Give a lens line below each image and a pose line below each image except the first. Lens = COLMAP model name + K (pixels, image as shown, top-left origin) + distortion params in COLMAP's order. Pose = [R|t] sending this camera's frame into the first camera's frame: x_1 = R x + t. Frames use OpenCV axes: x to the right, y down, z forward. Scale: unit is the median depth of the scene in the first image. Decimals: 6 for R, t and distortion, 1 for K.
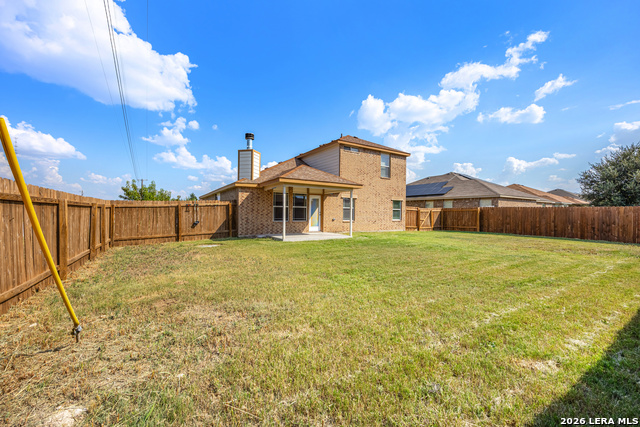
lens RADIAL K [[260.2, 0, 314.6], [0, 260.2, 211.1], [0, 0, 1]] dist [-0.006367, 0.000078]
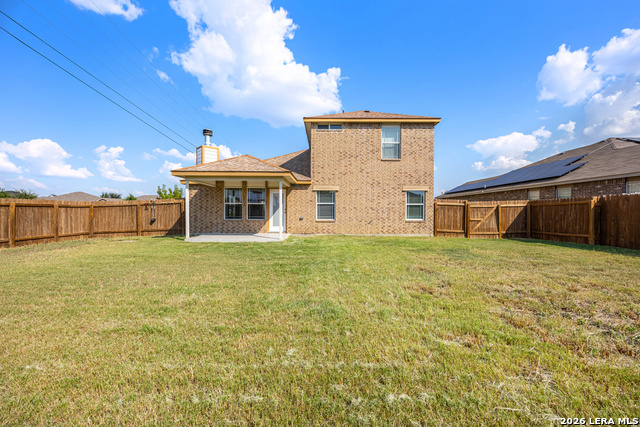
lens RADIAL K [[260.2, 0, 319.3], [0, 260.2, 216.6], [0, 0, 1]] dist [-0.006367, 0.000078]
pose [[0.846974, 0.005619, -0.531604, 0.479792], [0.008000, 0.999696, 0.023314, 0.008335], [0.531574, -0.023999, 0.846672, 0.297187]]
